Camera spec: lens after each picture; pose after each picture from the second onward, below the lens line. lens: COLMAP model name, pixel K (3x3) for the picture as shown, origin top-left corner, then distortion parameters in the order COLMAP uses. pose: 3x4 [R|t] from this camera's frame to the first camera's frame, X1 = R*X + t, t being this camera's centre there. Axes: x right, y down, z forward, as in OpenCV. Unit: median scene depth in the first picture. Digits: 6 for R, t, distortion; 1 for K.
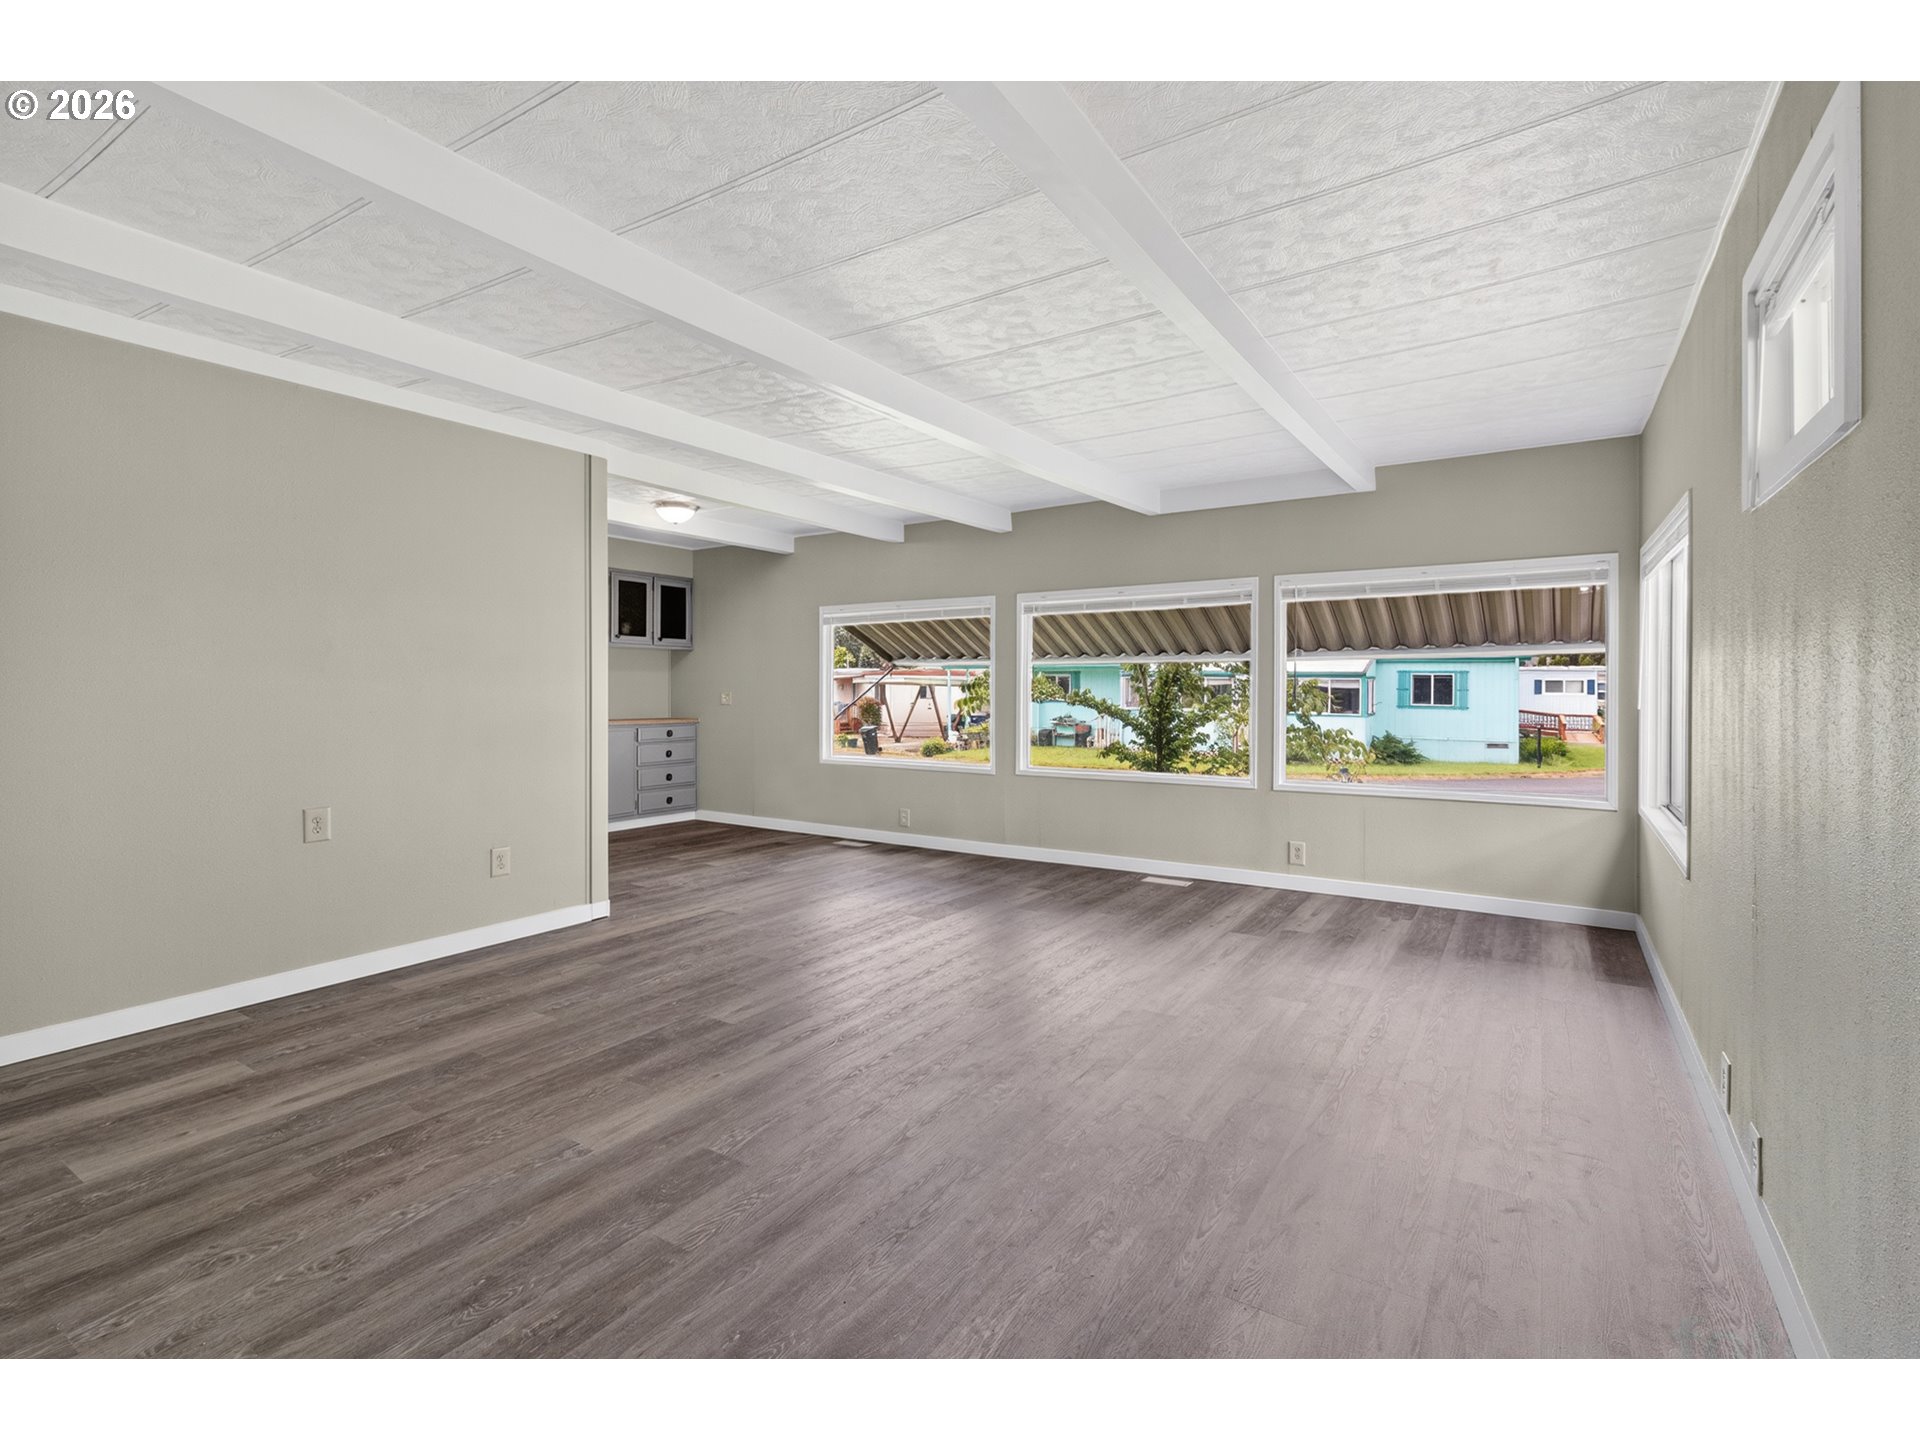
lens RADIAL K [[873.5, 0, 948.7], [0, 873.5, 681.9], [0, 0, 1]] dist [-0.002305, -0.000352]
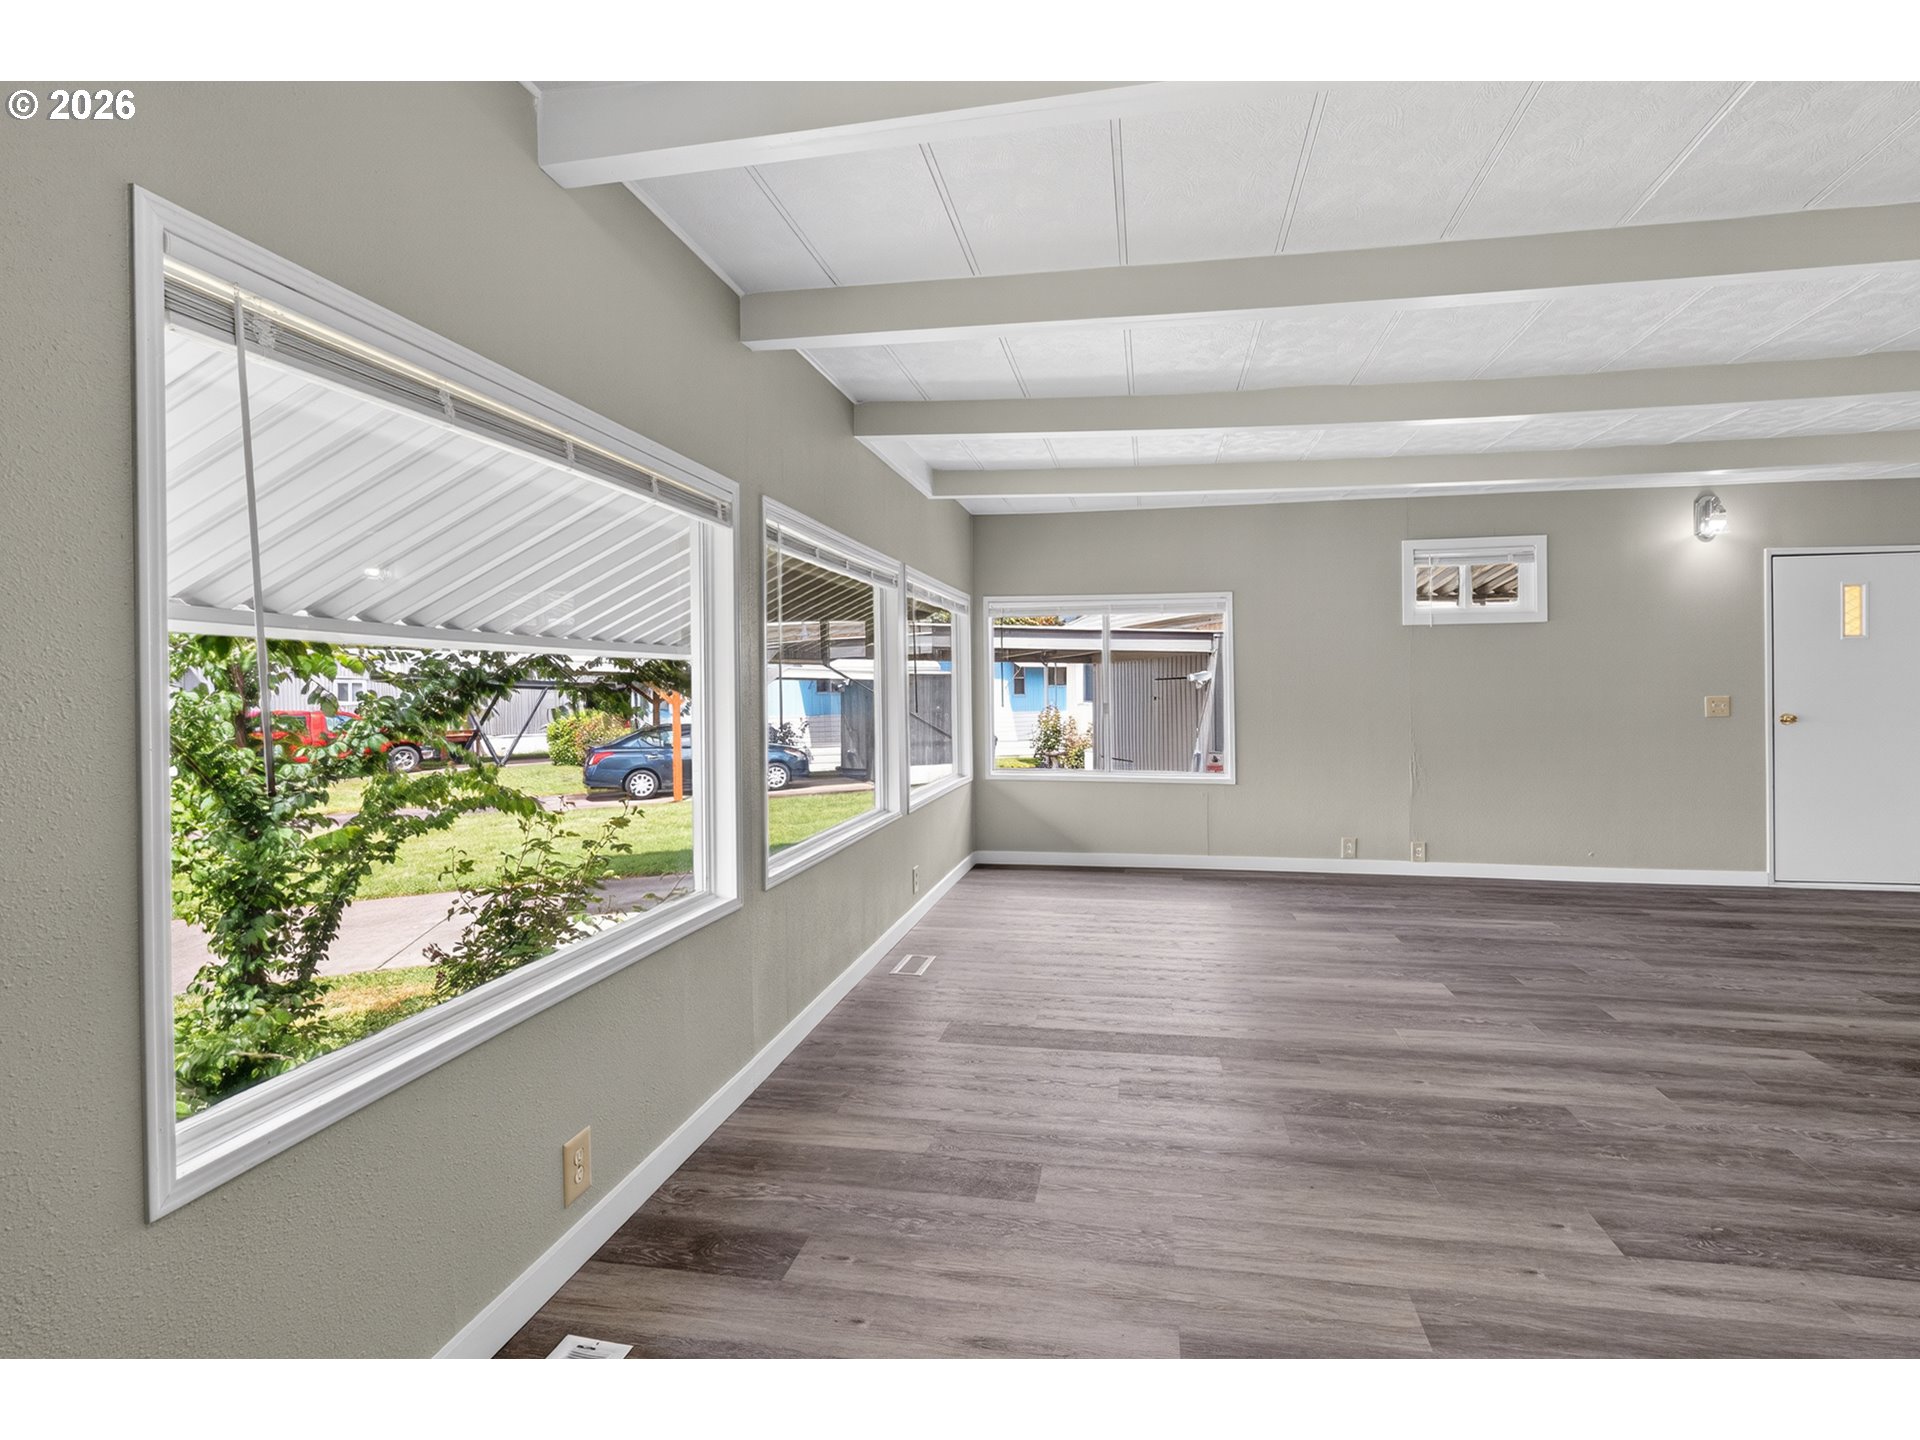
lens RADIAL K [[873.5, 0, 948.7], [0, 873.5, 681.9], [0, 0, 1]] dist [-0.002305, -0.000352]
pose [[-0.330095, 0.006557, 0.943925, -0.701752], [0.002377, 0.999978, -0.006115, 0.002184], [-0.943945, 0.000225, -0.330104, 1.839869]]
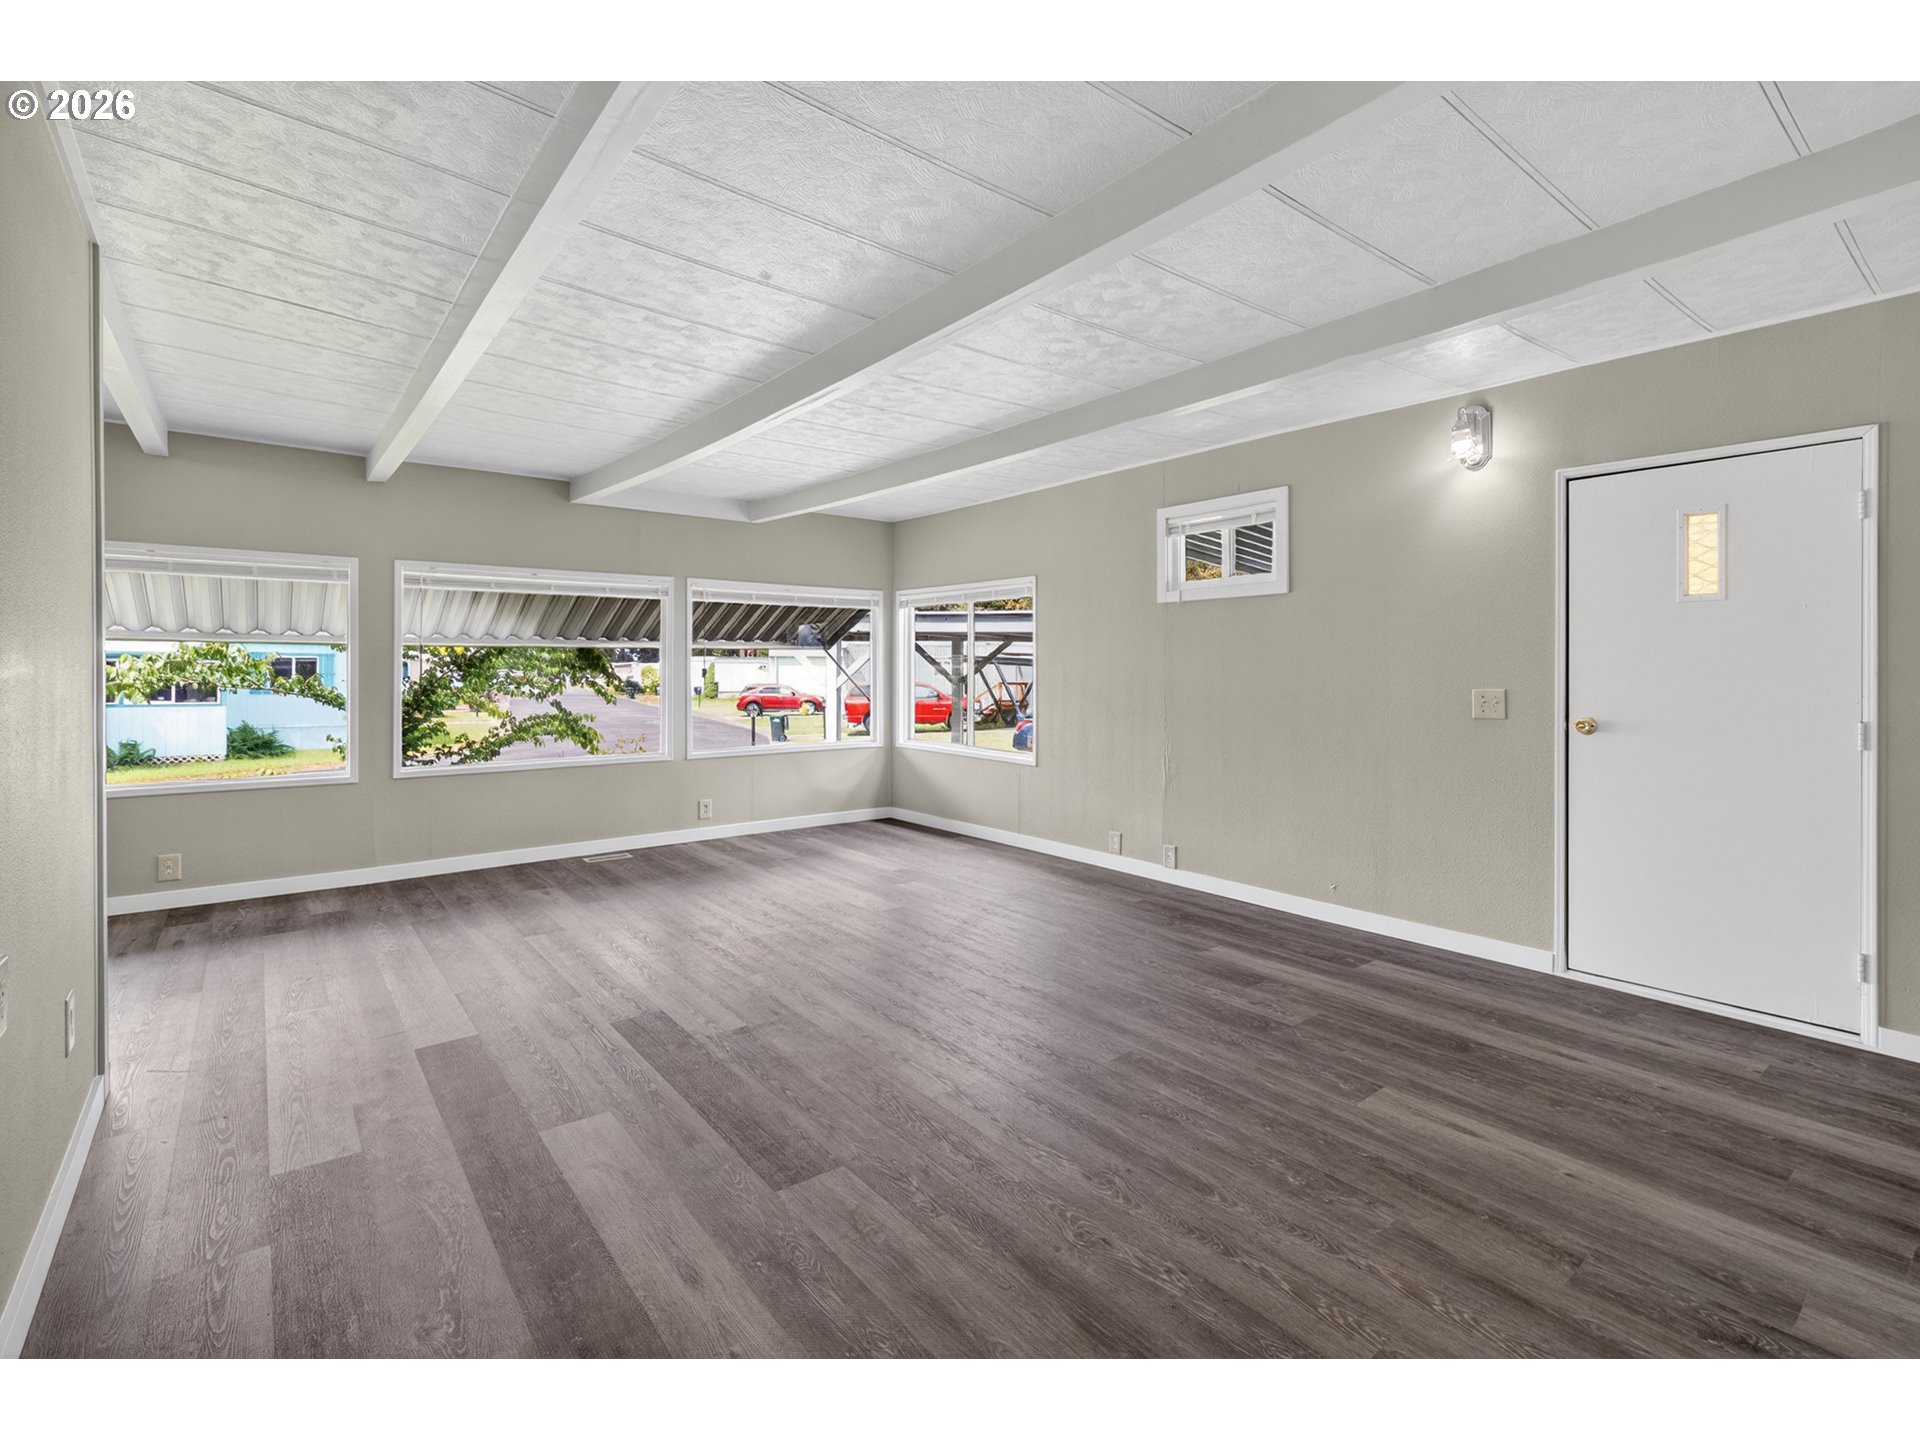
lens RADIAL K [[873.5, 0, 948.7], [0, 873.5, 681.9], [0, 0, 1]] dist [-0.002305, -0.000352]
pose [[0.340403, -0.012648, 0.940195, -0.921054], [-0.005014, 0.999871, 0.015266, -0.001903], [-0.940266, -0.009911, 0.340295, 0.402700]]
